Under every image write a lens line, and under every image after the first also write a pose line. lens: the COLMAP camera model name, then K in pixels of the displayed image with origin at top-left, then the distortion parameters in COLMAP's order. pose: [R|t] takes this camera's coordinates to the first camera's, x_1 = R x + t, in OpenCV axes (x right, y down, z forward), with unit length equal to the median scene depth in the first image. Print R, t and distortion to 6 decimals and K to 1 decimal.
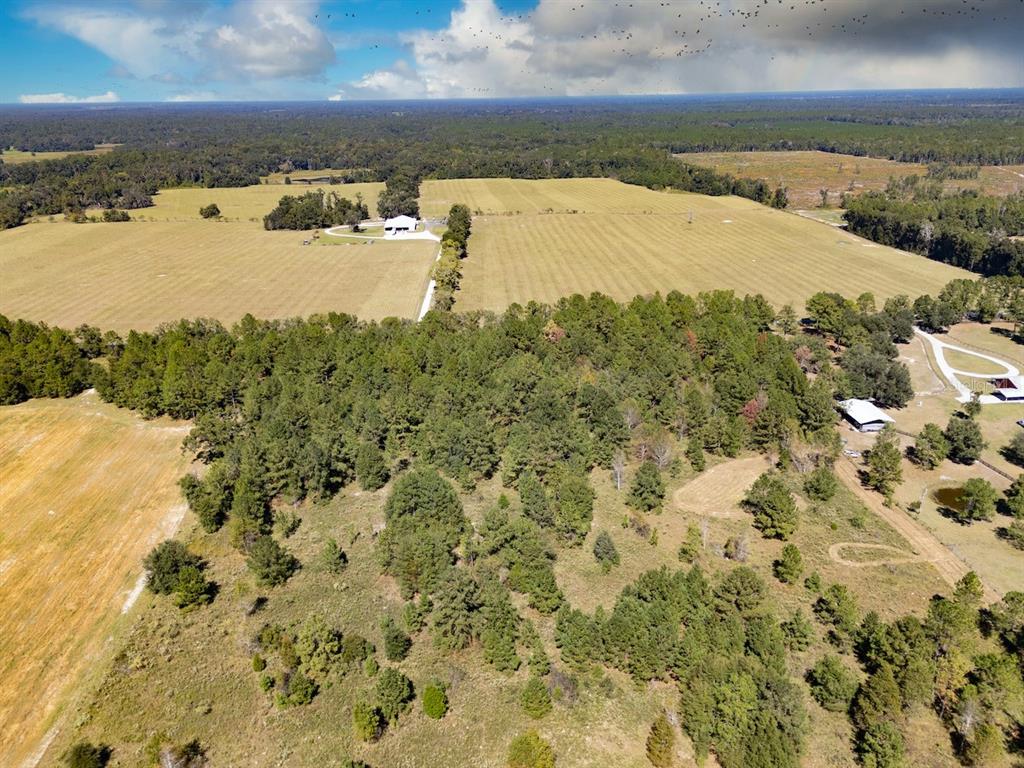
lens RADIAL K [[710.0, 0, 512.0], [0, 710.0, 384.0], [0, 0, 1]] dist [0.113712, -0.142143]
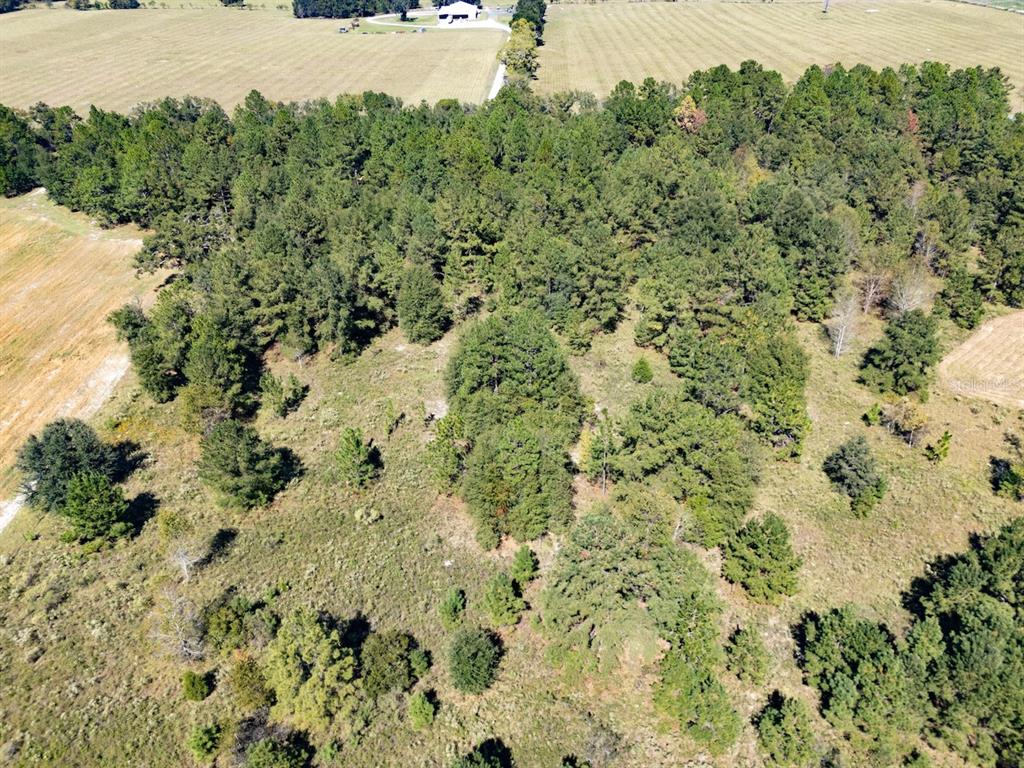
lens RADIAL K [[710.0, 0, 512.0], [0, 710.0, 384.0], [0, 0, 1]] dist [0.113712, -0.142143]
pose [[0.996951, 0.037734, -0.068301, -0.075158], [-0.022887, 0.978209, 0.206358, 0.053455], [0.074599, -0.204166, 0.976090, 0.391498]]
